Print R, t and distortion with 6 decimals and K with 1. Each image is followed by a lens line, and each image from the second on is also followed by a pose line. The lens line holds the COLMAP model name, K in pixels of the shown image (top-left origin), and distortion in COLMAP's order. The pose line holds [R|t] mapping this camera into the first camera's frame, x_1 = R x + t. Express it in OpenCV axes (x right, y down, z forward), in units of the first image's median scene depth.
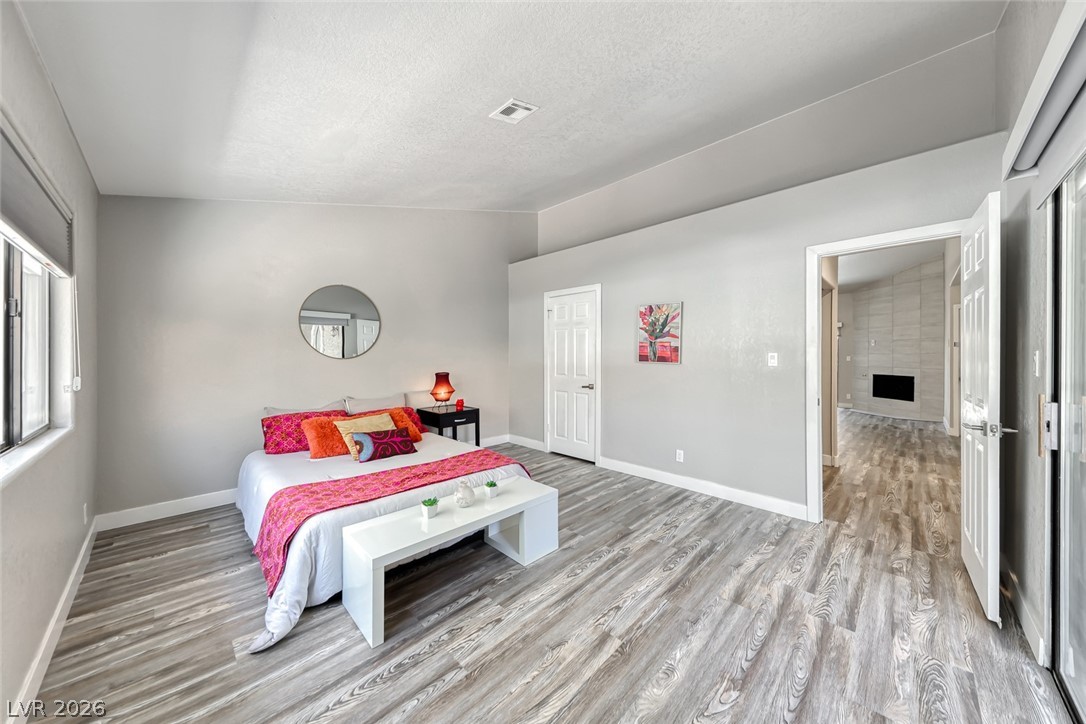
lens RADIAL K [[371.0, 0, 540.0], [0, 371.0, 358.5], [0, 0, 1]] dist [0.018941, -0.007884]
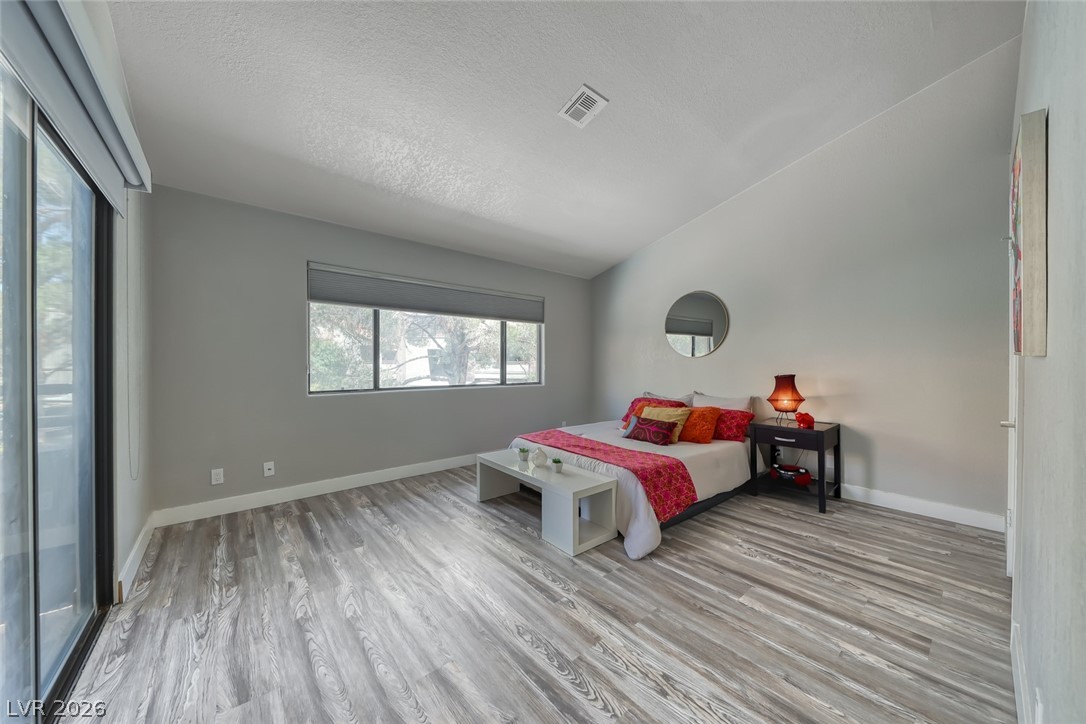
lens RADIAL K [[368.7, 0, 536.6], [0, 368.7, 363.3], [0, 0, 1]] dist [0.017733, -0.008039]
pose [[-0.093449, 0.005602, -0.995608, 0.941173], [-0.010447, 0.999924, 0.006606, 0.025349], [0.995569, 0.011018, -0.093384, 0.964110]]
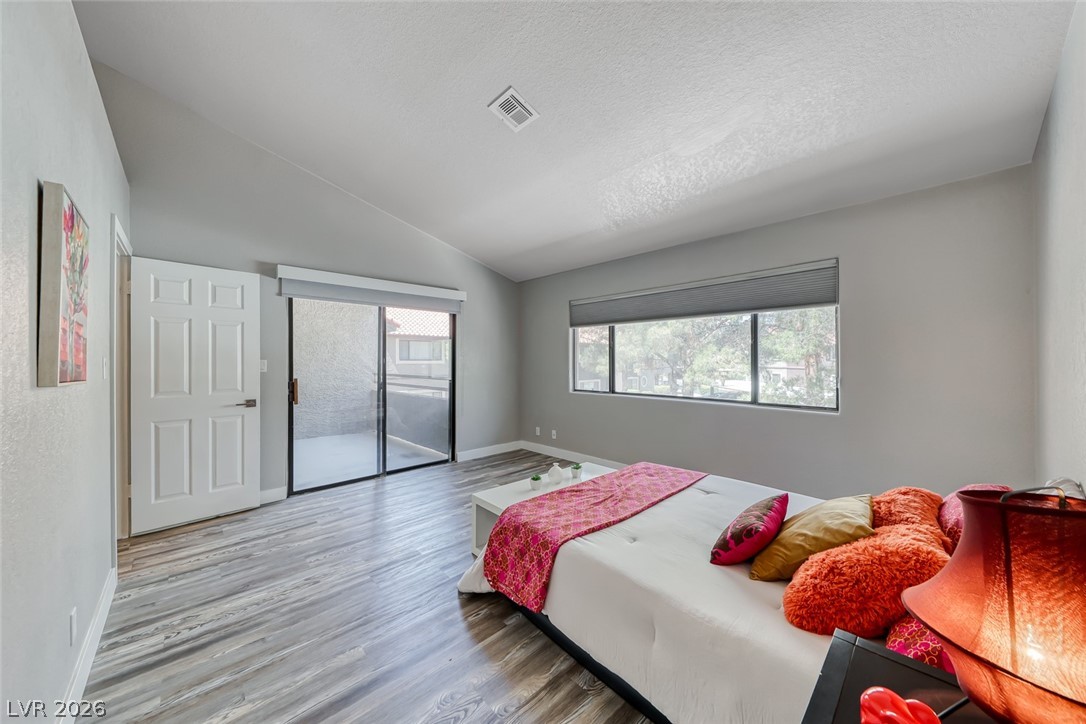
lens RADIAL K [[371.0, 0, 540.0], [0, 371.0, 358.5], [0, 0, 1]] dist [0.018941, -0.007884]
pose [[-0.999685, 0.002964, 0.024931, -0.162450], [0.003001, 0.999994, 0.001453, -0.017701], [-0.024926, 0.001527, -0.999688, 1.955630]]
